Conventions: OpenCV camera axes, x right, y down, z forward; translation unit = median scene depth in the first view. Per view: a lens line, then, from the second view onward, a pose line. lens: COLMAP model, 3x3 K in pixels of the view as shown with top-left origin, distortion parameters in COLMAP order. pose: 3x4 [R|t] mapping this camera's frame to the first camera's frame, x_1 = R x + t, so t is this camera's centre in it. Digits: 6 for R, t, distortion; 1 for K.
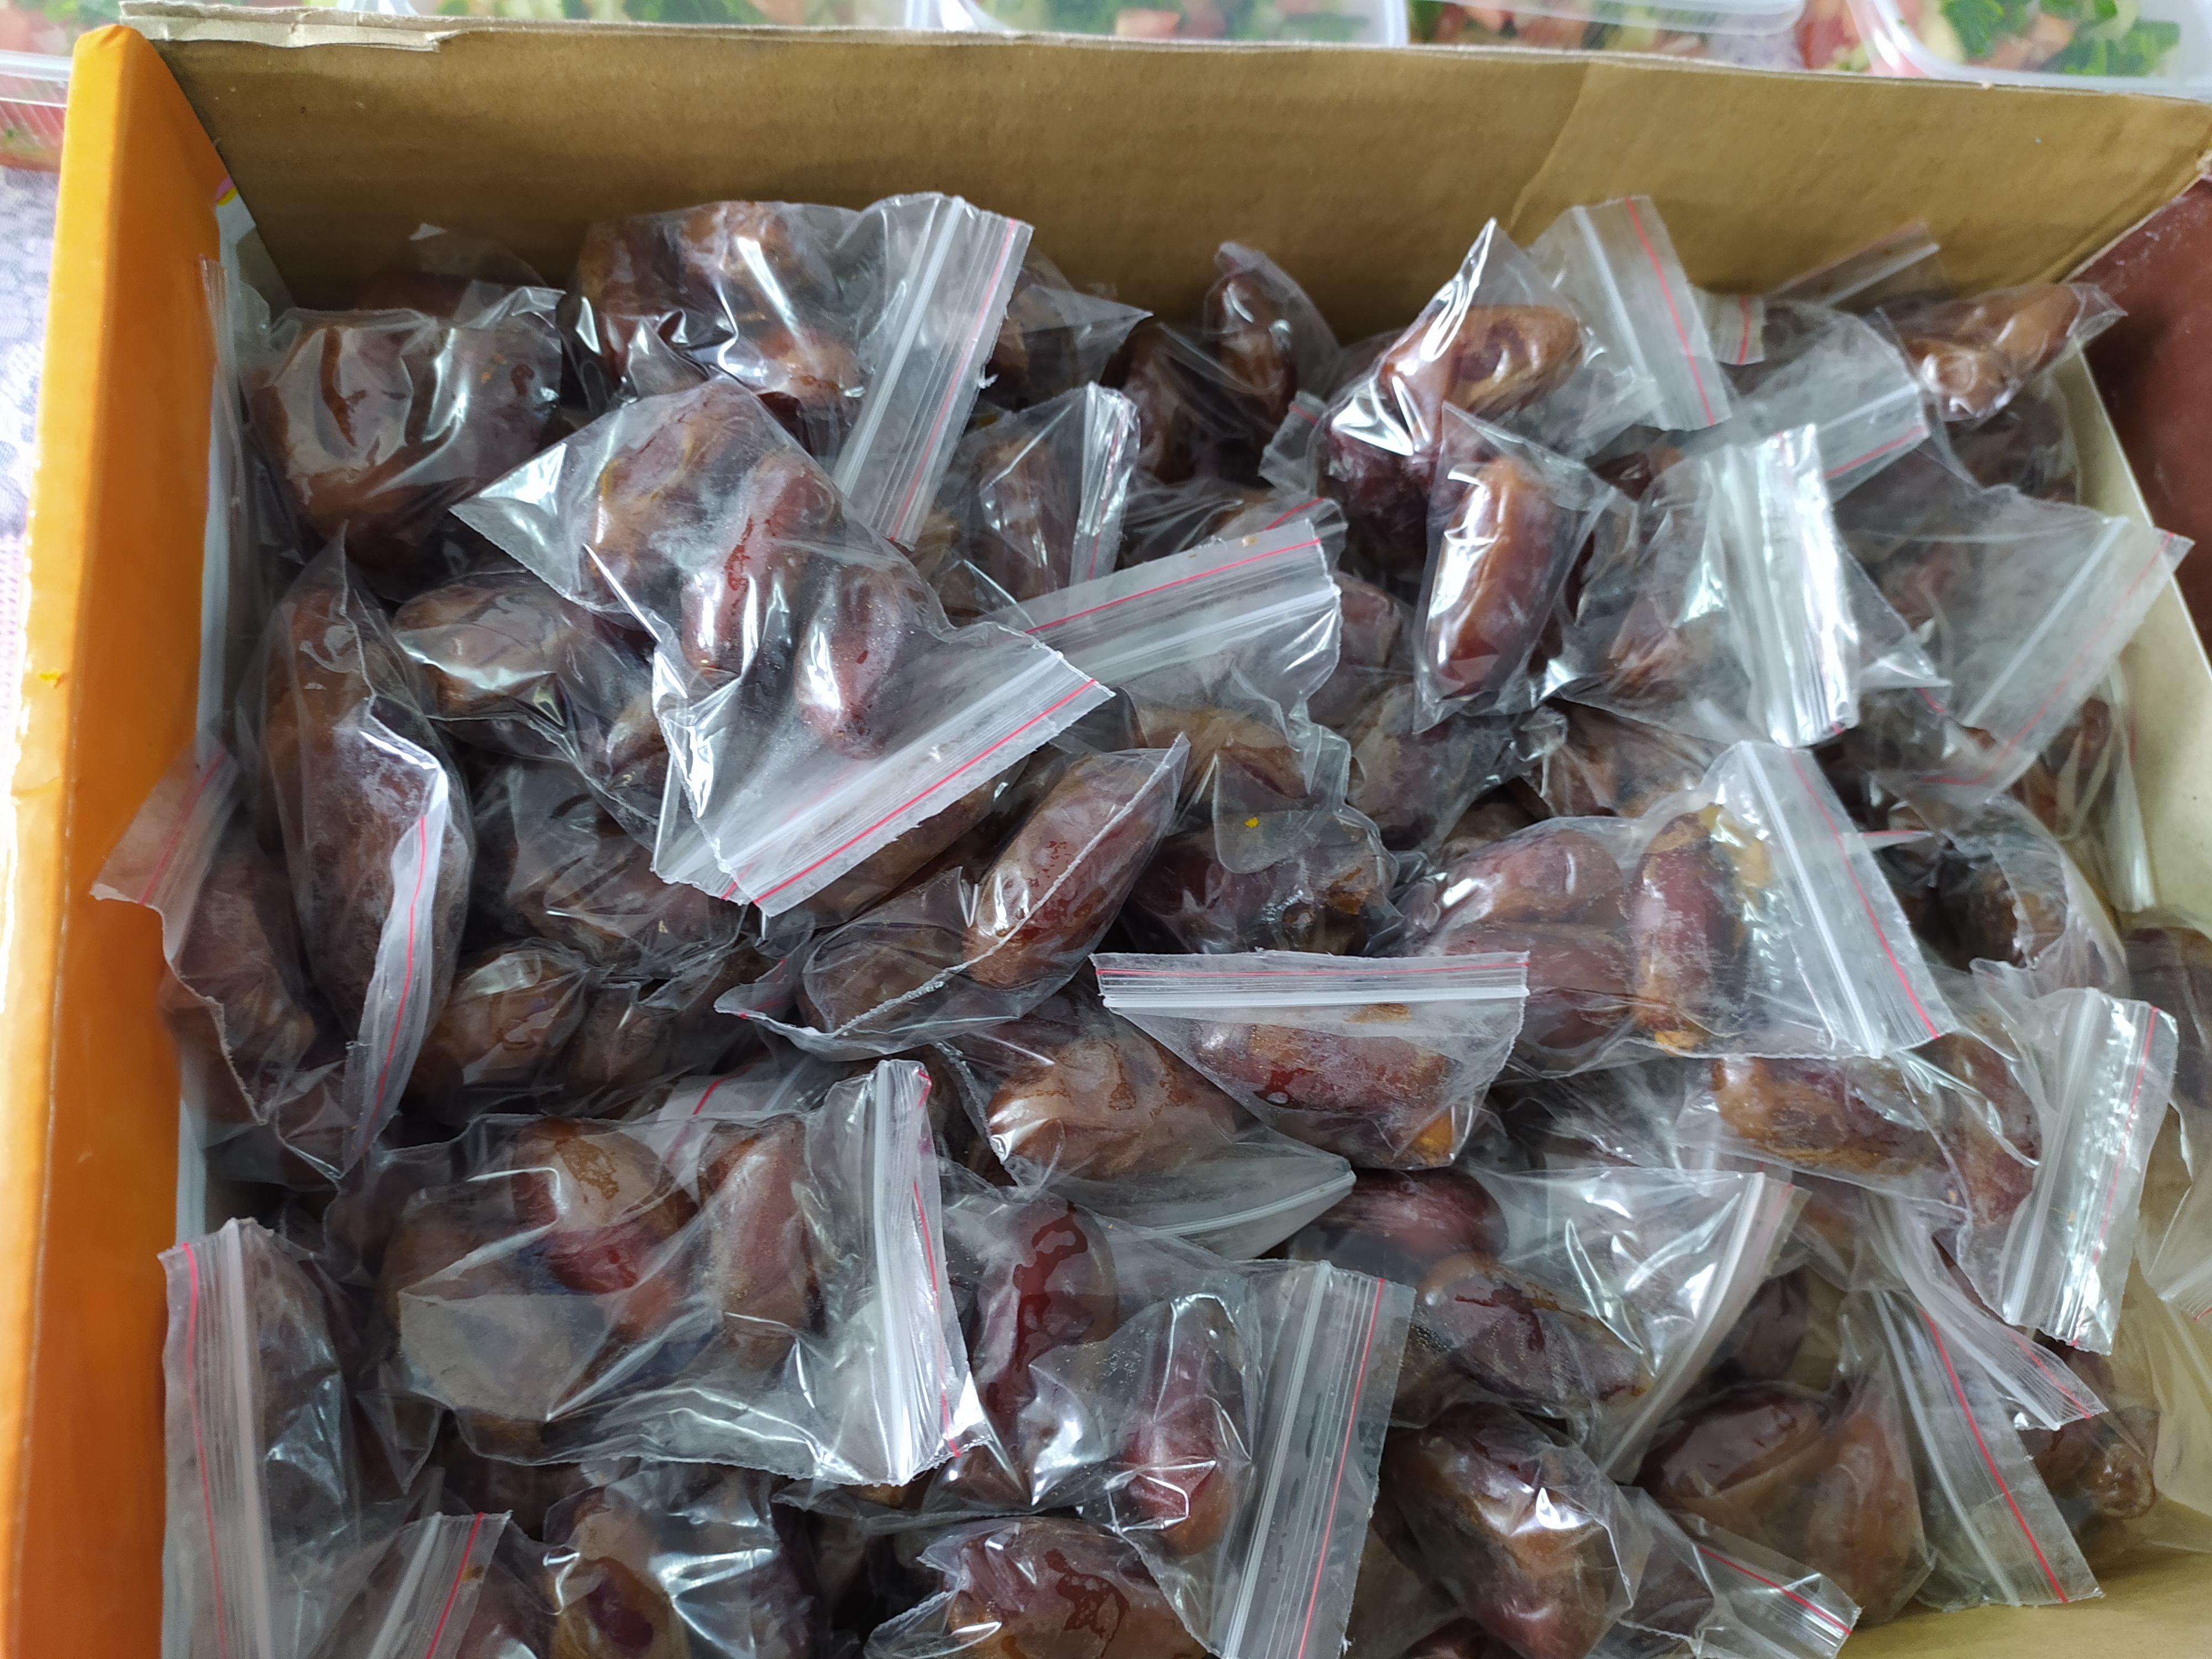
lens RADIAL K [[1619.3, 0, 1106.0], [0, 1619.3, 829.5], [0, 0, 1]] dist [0.050811, -0.068108]
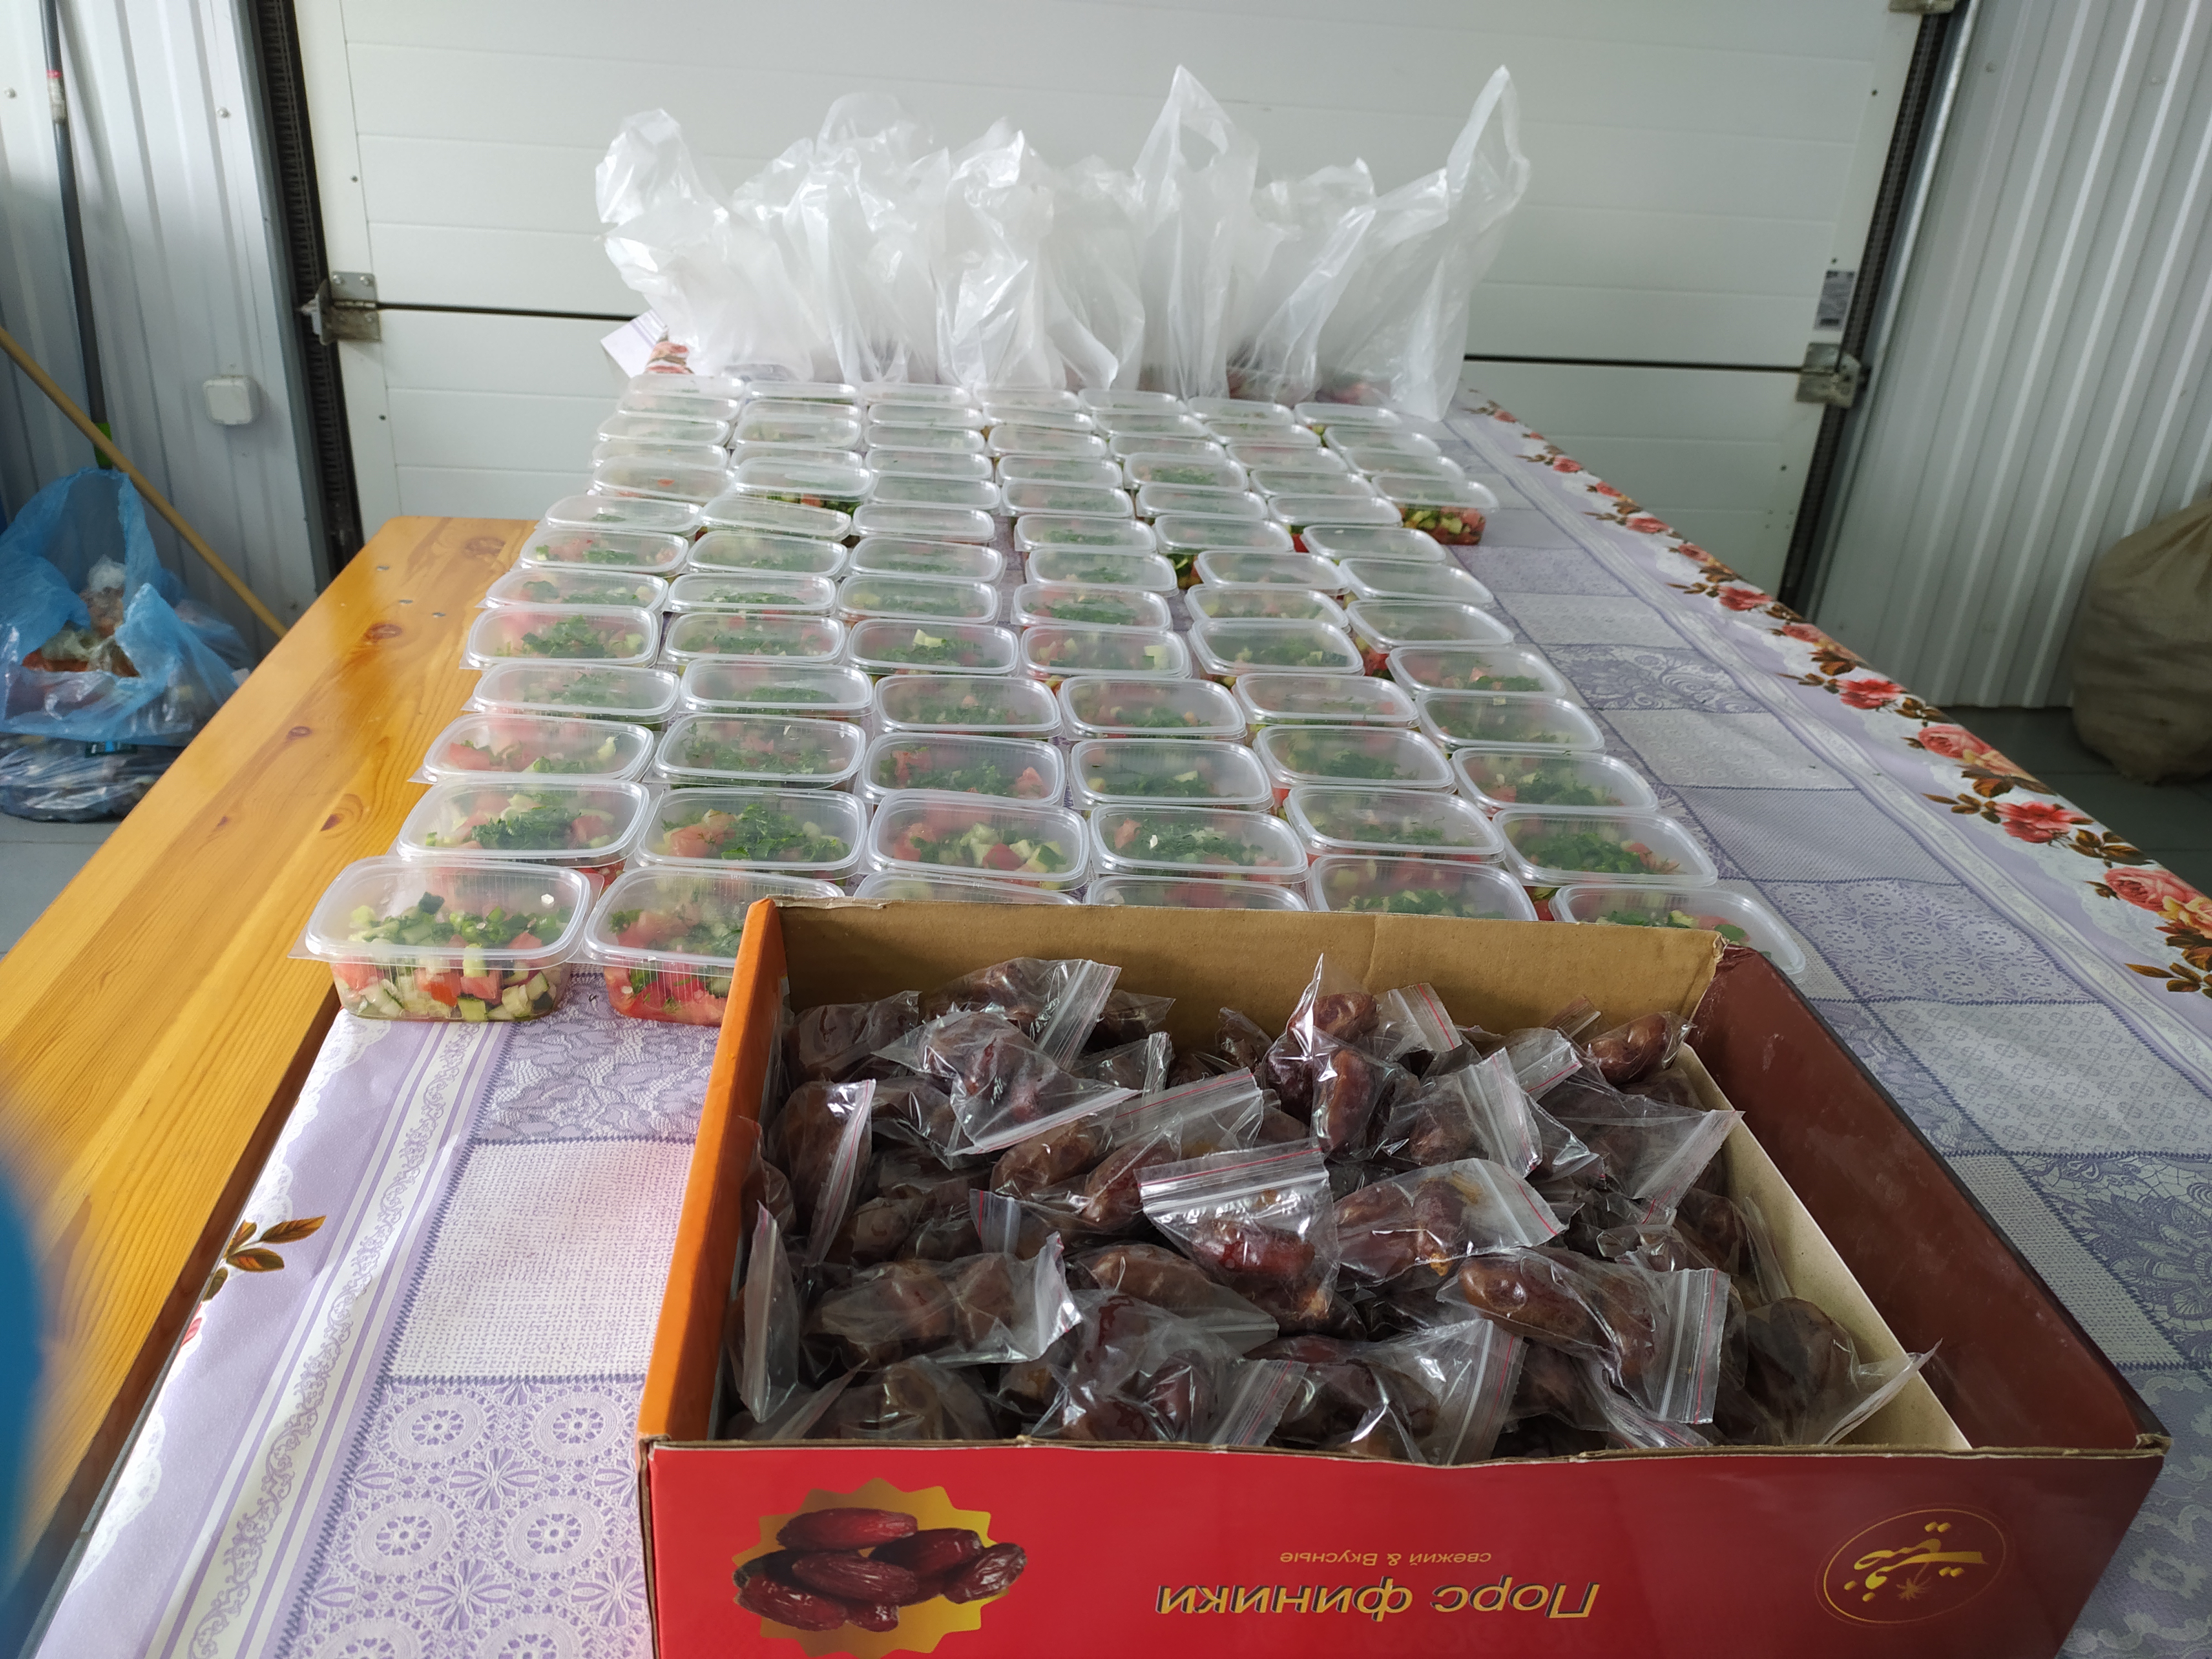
lens RADIAL K [[1619.3, 0, 1106.0], [0, 1619.3, 829.5], [0, 0, 1]] dist [0.050811, -0.068108]
pose [[0.993615, -0.066542, -0.091111, 0.160498], [-0.013462, 0.731863, -0.681319, 1.081701], [0.112017, 0.678195, 0.726295, -0.823560]]
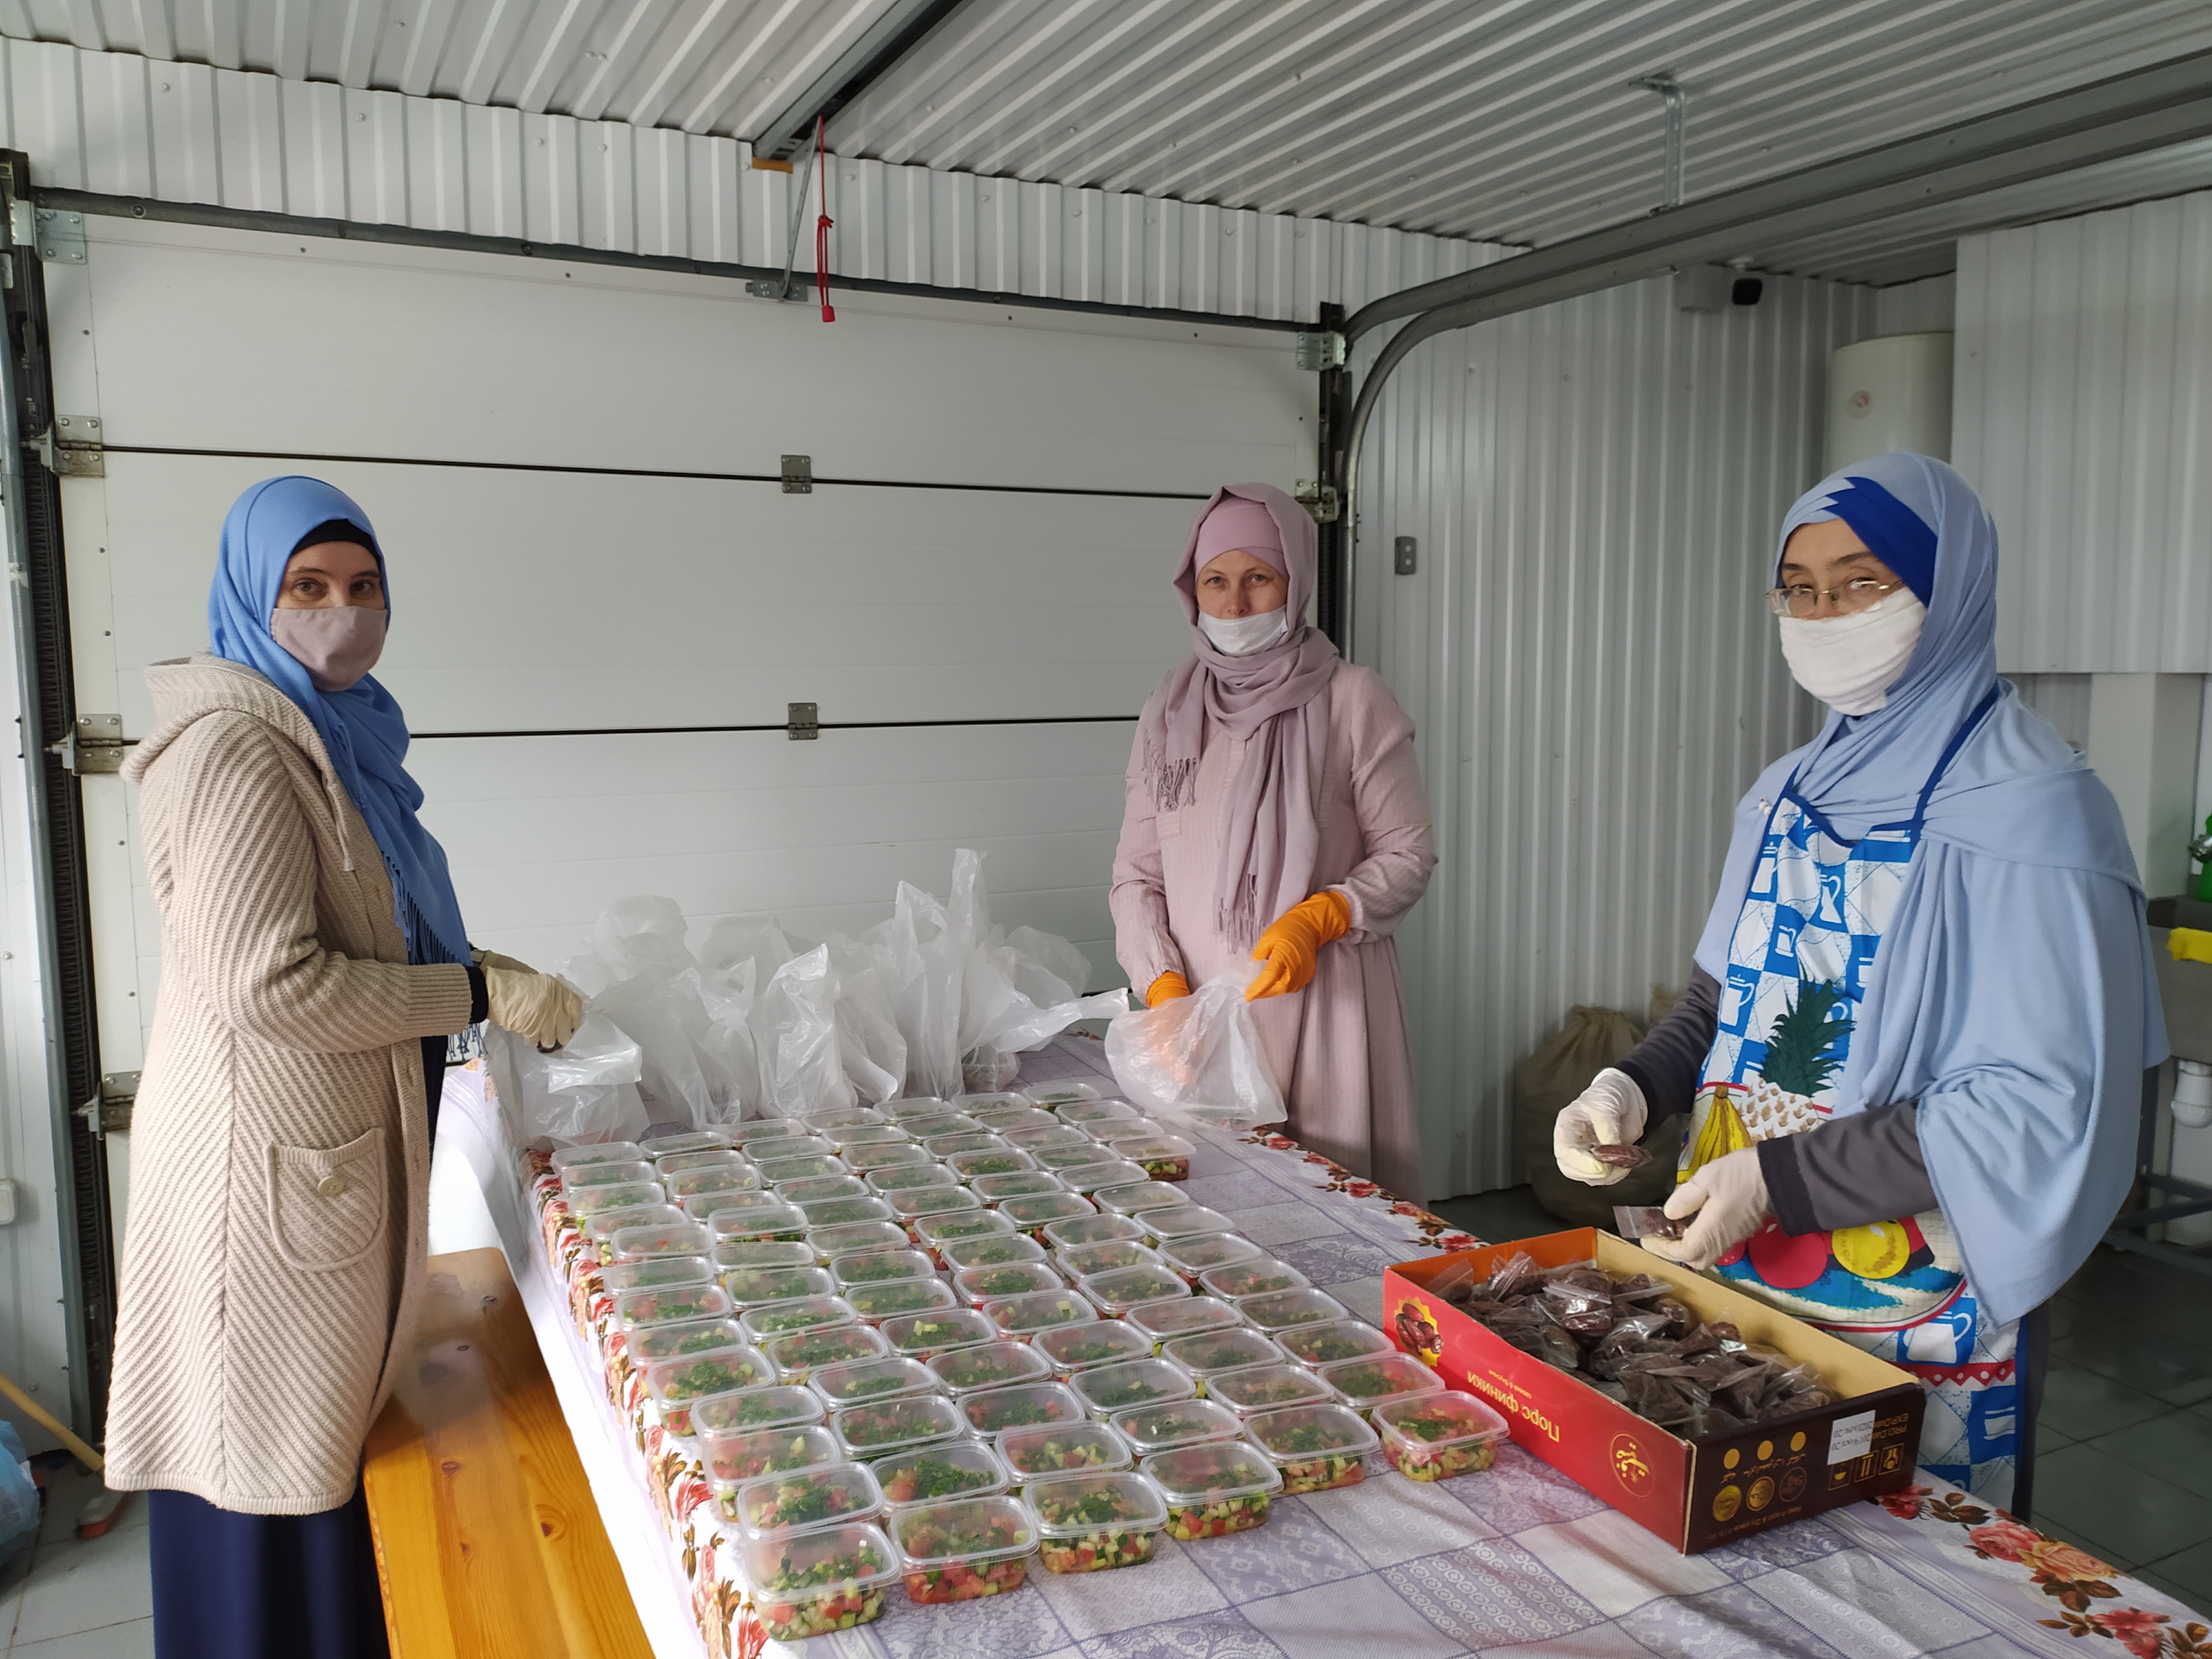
lens RADIAL K [[1619.3, 0, 1106.0], [0, 1619.3, 829.5], [0, 0, 1]] dist [0.050811, -0.068108]
pose [[0.946870, -0.192661, 0.257524, -1.027806], [0.318574, 0.451974, -0.833205, 2.340108], [0.044132, 0.870977, 0.489338, -2.655212]]
